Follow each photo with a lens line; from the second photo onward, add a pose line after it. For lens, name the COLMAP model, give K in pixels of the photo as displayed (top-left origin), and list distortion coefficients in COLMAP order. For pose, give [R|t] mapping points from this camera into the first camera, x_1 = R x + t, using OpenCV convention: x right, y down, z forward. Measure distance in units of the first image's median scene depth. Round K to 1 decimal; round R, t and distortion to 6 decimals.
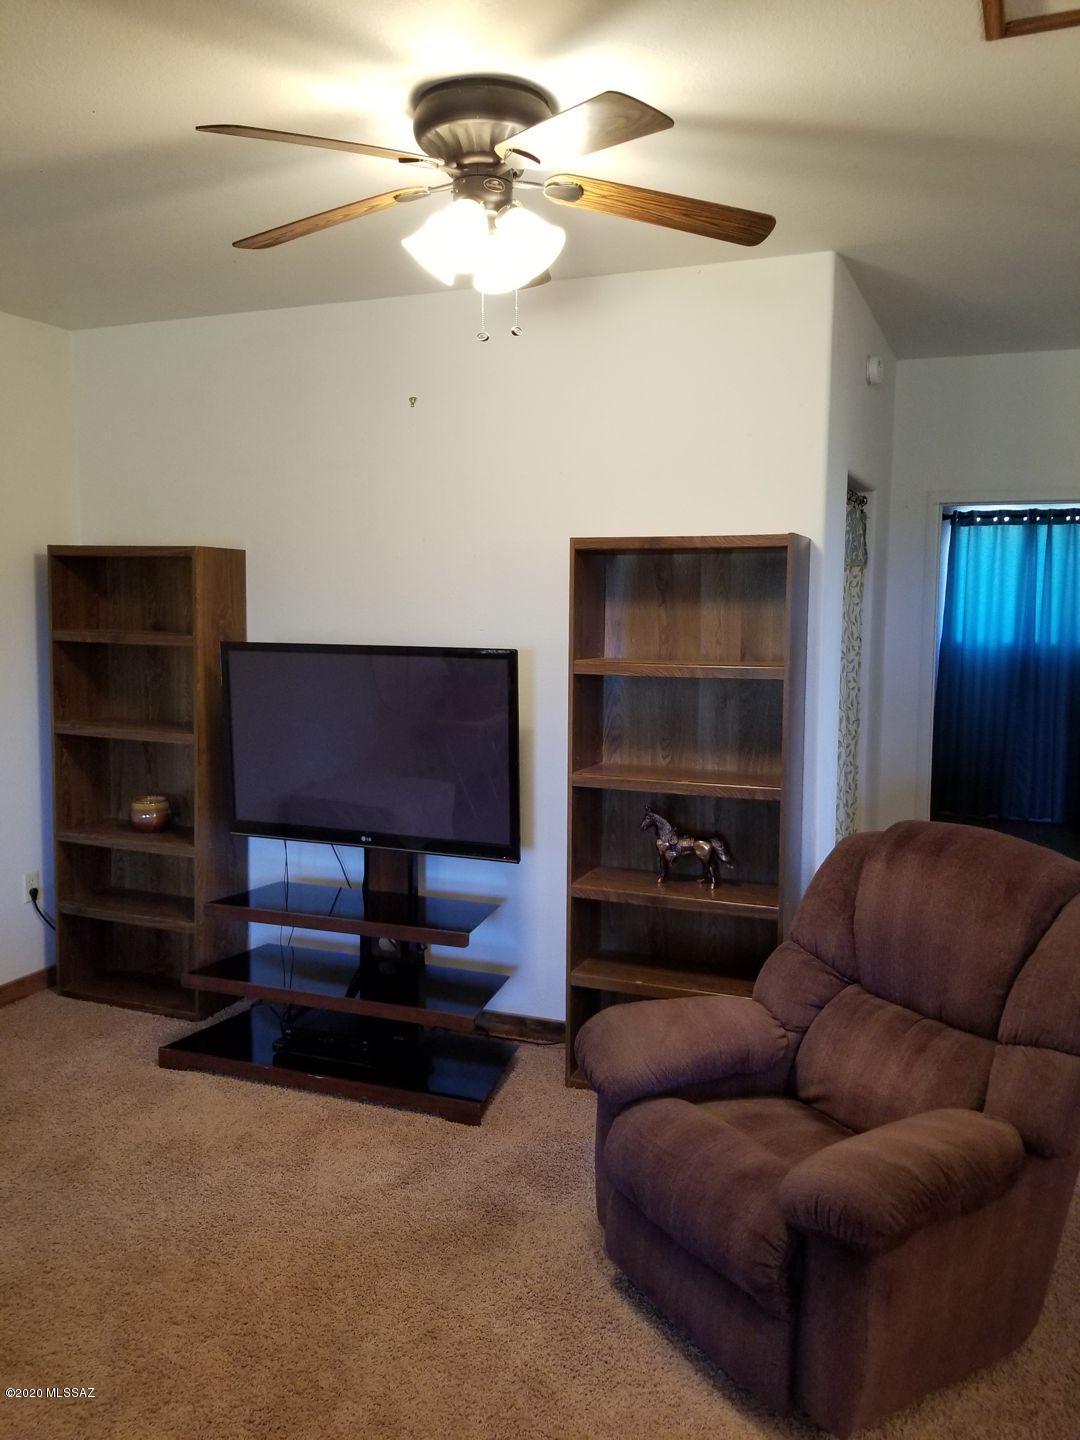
lens RADIAL K [[1111.1, 0, 540.0], [0, 1111.1, 720.0], [0, 0, 1]] dist [0.003114, 0.002687]
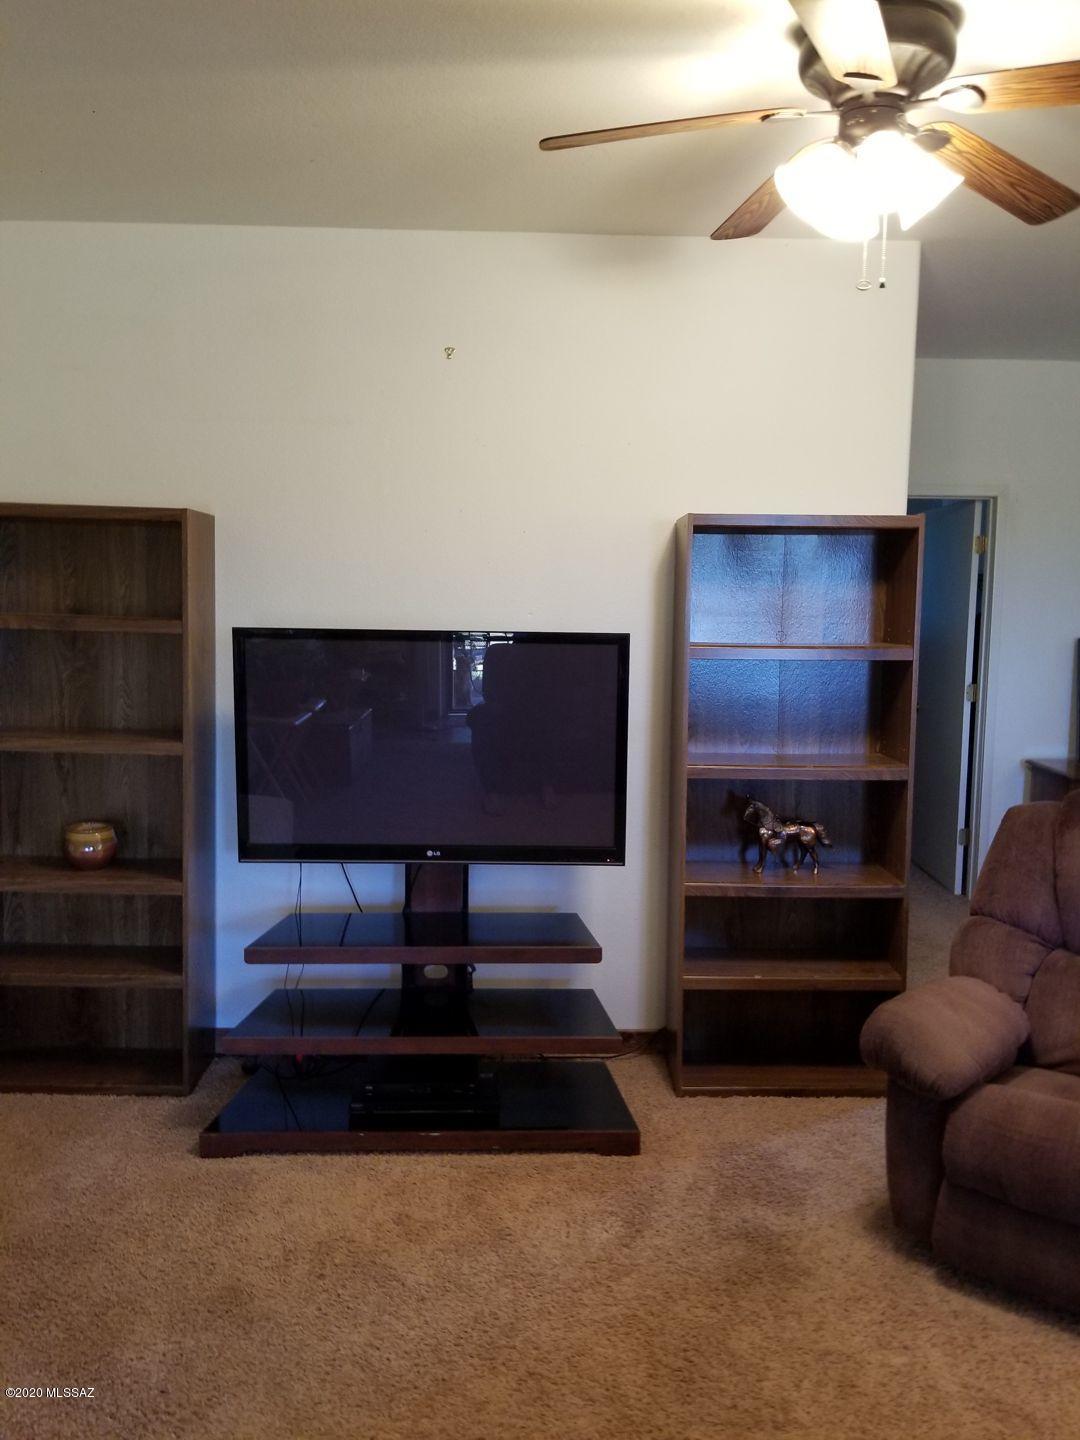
lens RADIAL K [[1117.8, 0, 540.0], [0, 1117.8, 720.0], [0, 0, 1]] dist [-0.007765, 0.001521]
pose [[0.920218, -0.037383, 0.389617, -0.412576], [0.033421, 0.999298, 0.016945, -0.008774], [-0.389977, -0.002572, 0.920821, 0.162565]]
